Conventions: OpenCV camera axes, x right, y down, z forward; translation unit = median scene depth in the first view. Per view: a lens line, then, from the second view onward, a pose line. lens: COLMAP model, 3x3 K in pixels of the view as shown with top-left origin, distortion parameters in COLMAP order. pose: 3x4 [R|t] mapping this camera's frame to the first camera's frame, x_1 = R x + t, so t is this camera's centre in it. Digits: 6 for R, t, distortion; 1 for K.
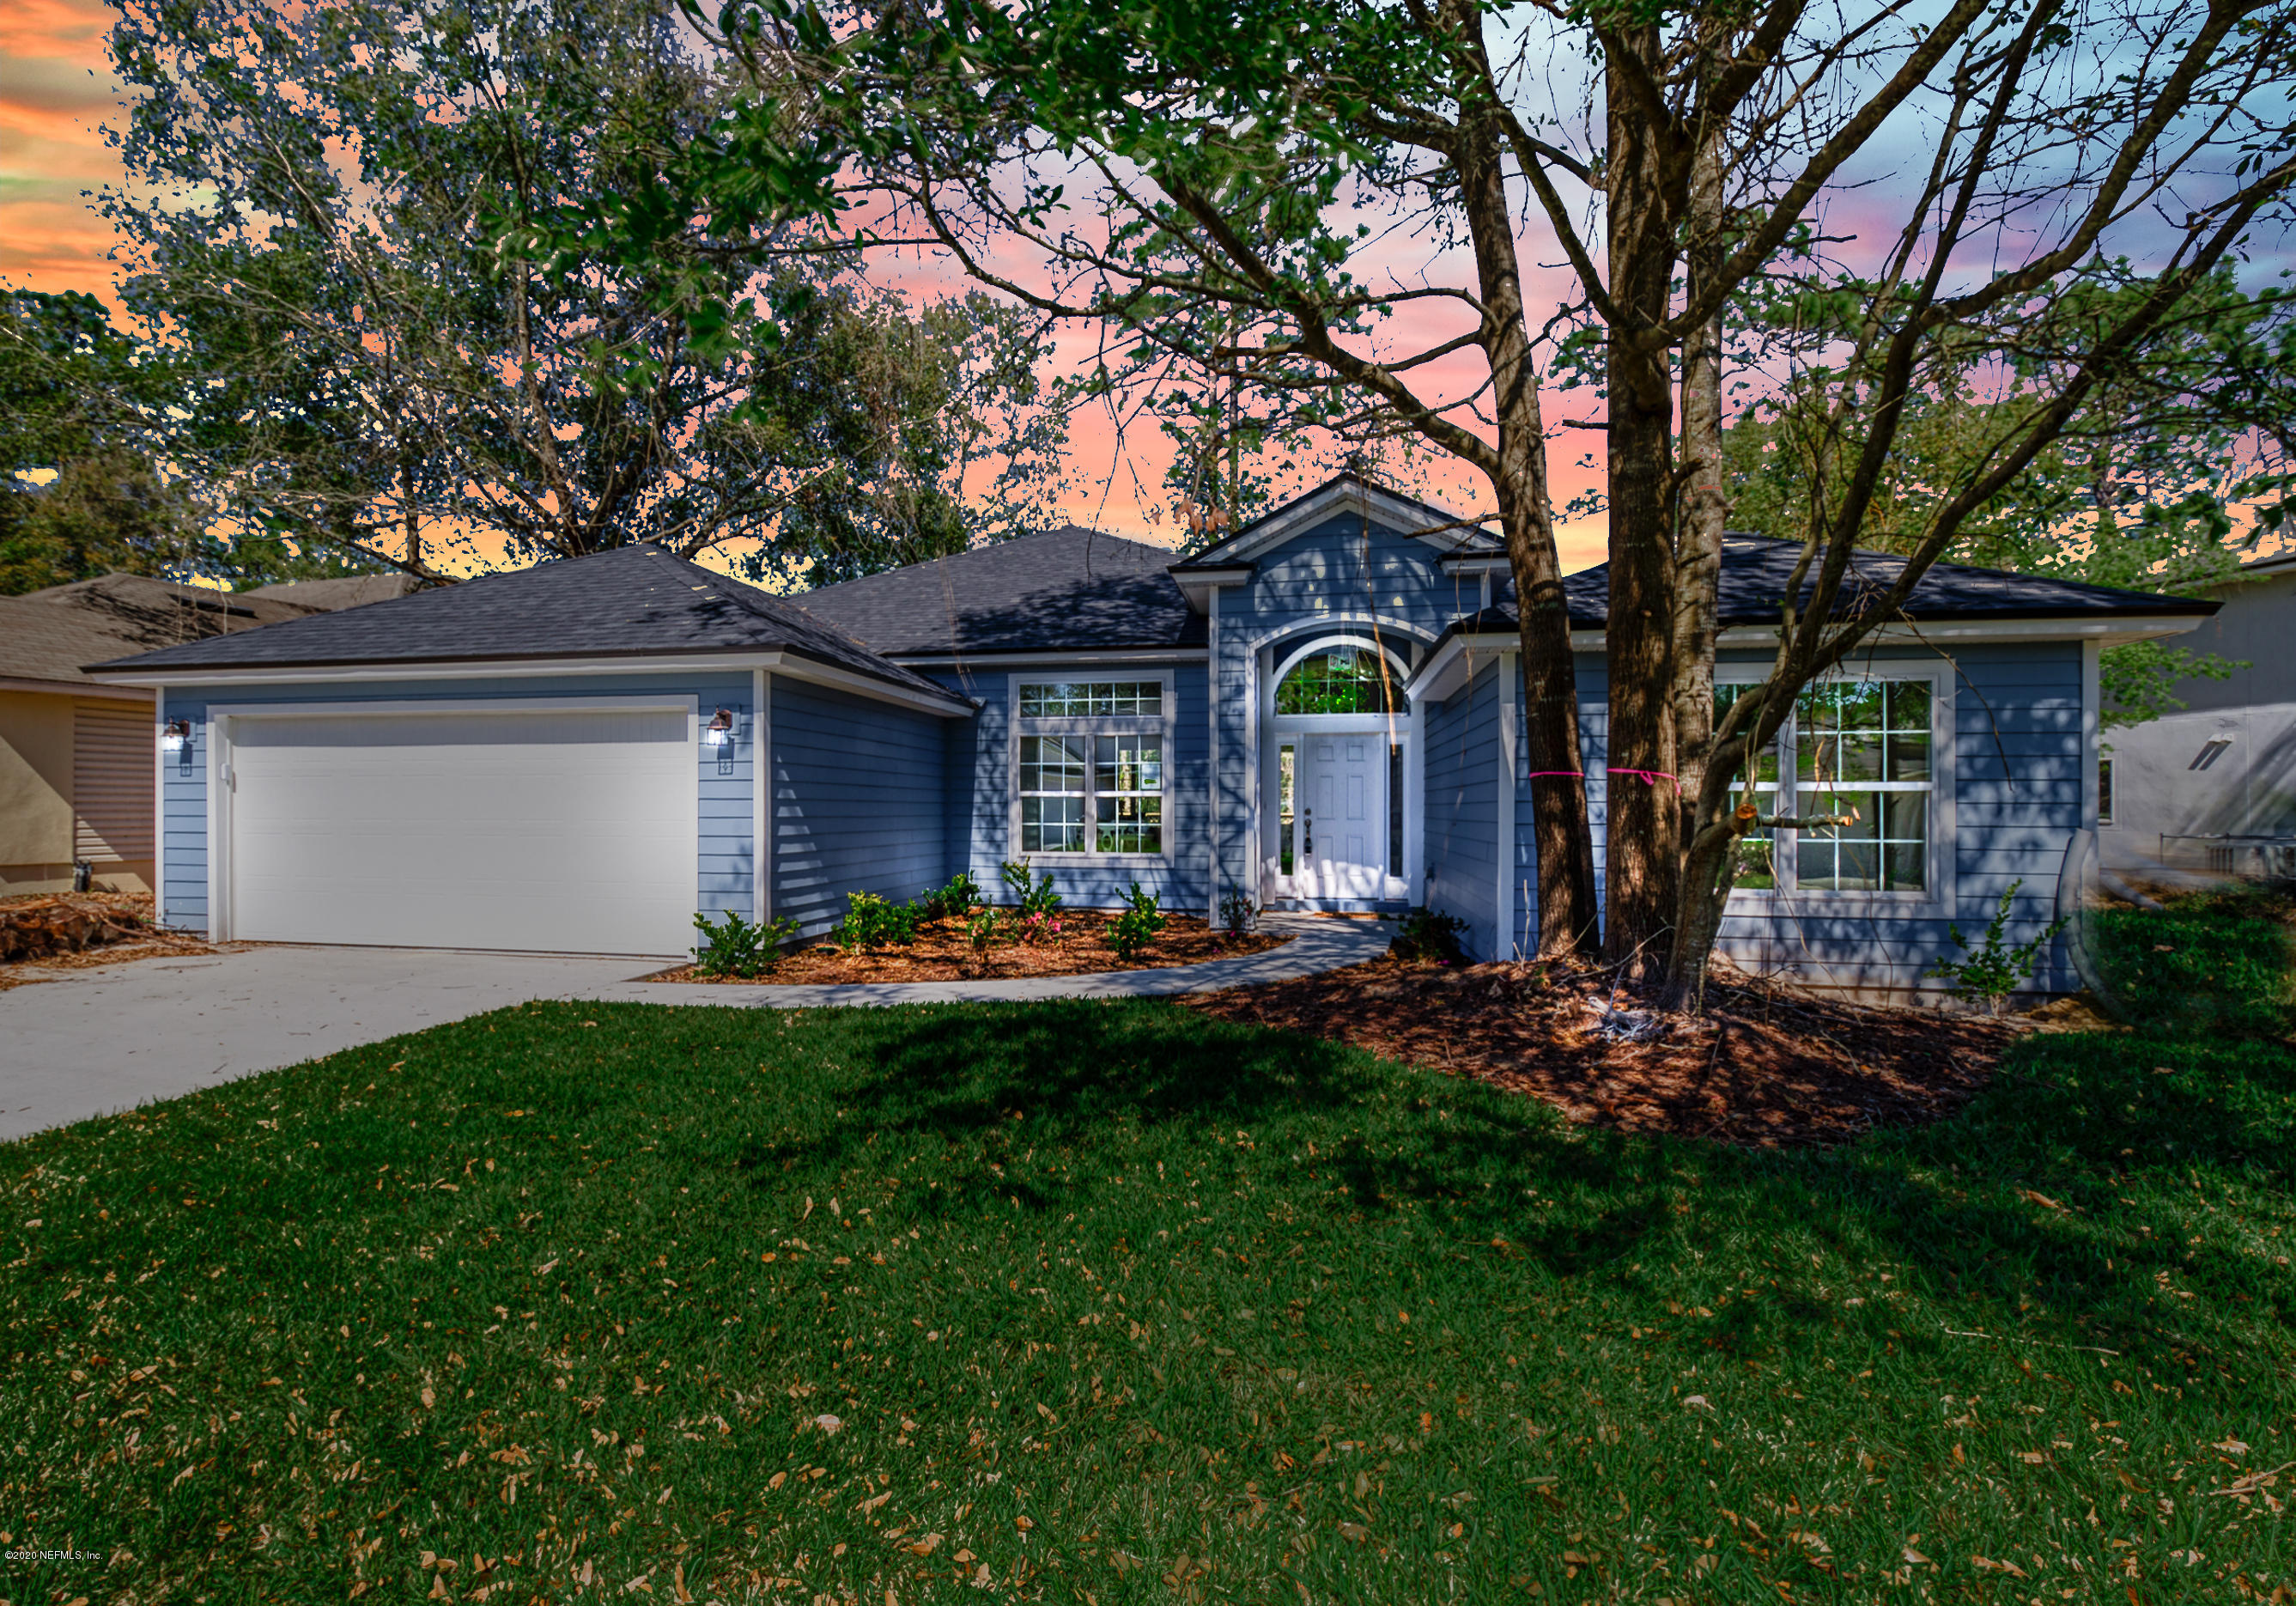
lens RADIAL K [[1046.9, 0, 1085.1], [0, 1046.9, 800.7], [0, 0, 1]] dist [-0.053135, 0.000053]
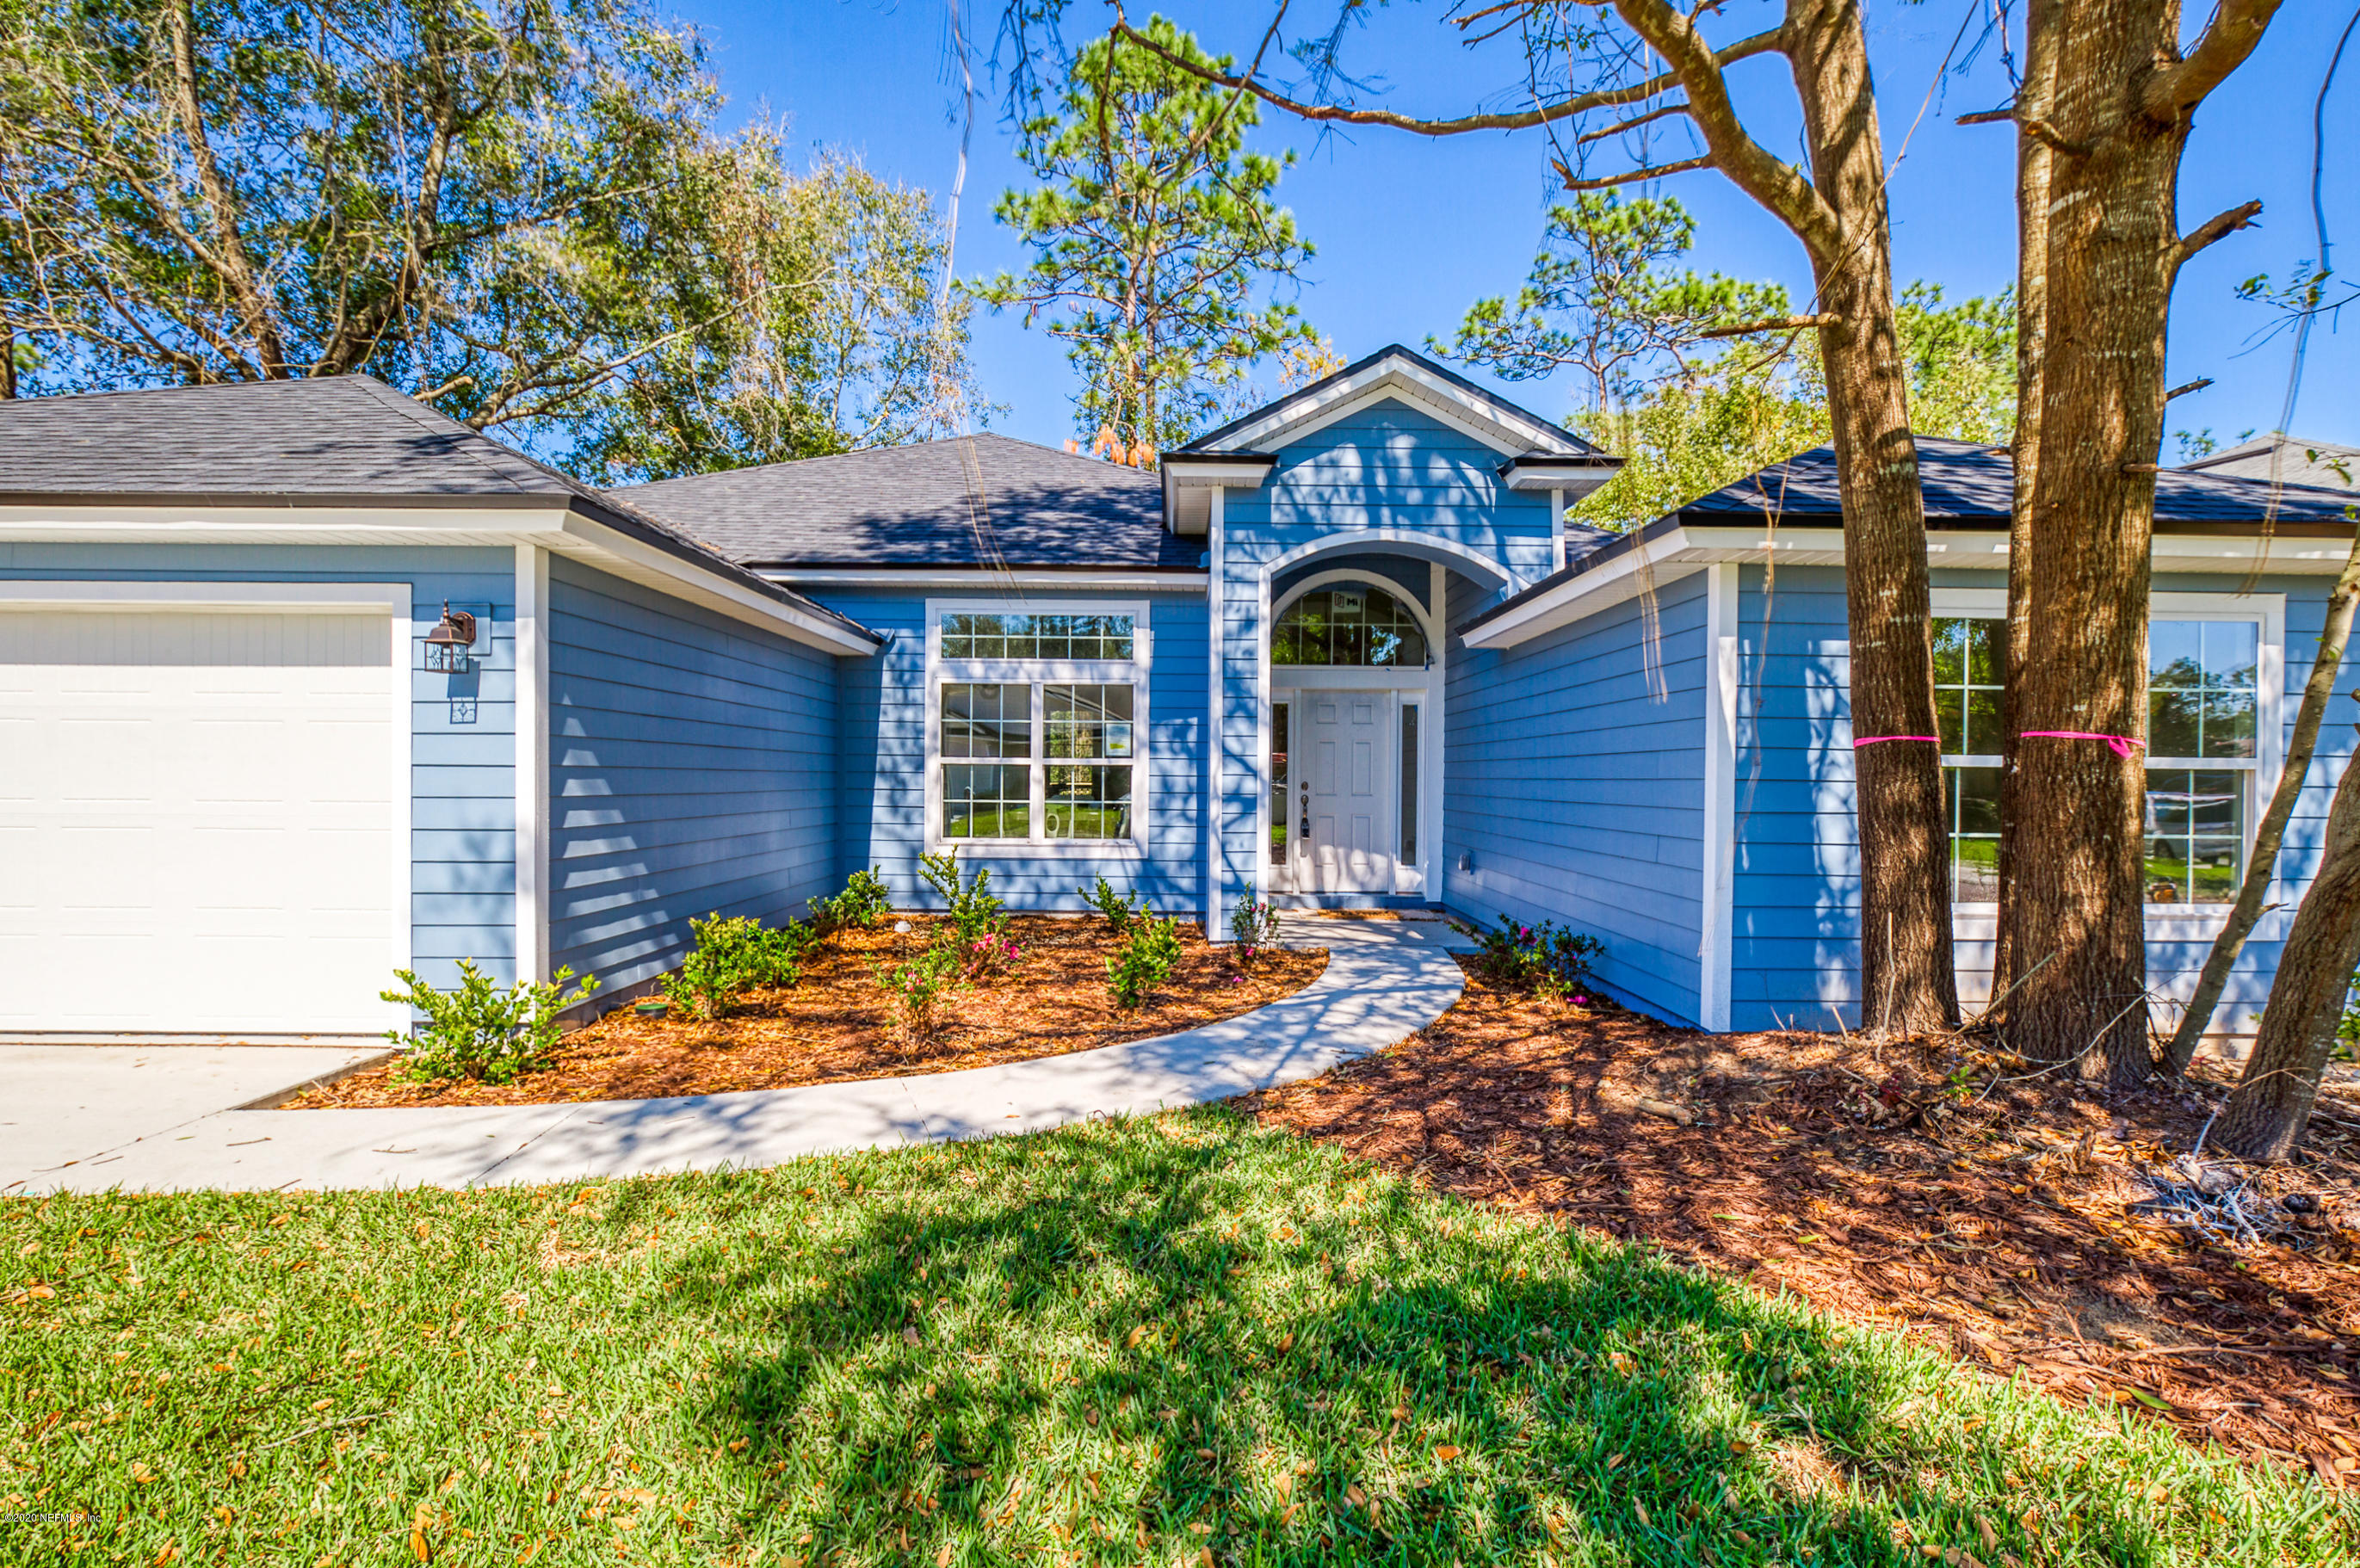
lens RADIAL K [[1049.1, 0, 1188.6], [0, 1049.1, 780.2], [0, 0, 1]] dist [-0.031708, 0.007315]
pose [[0.976406, 0.004798, 0.215891, -0.057994], [-0.007538, 0.999901, 0.011869, -0.002909], [-0.215813, -0.013216, 0.976345, 0.268441]]
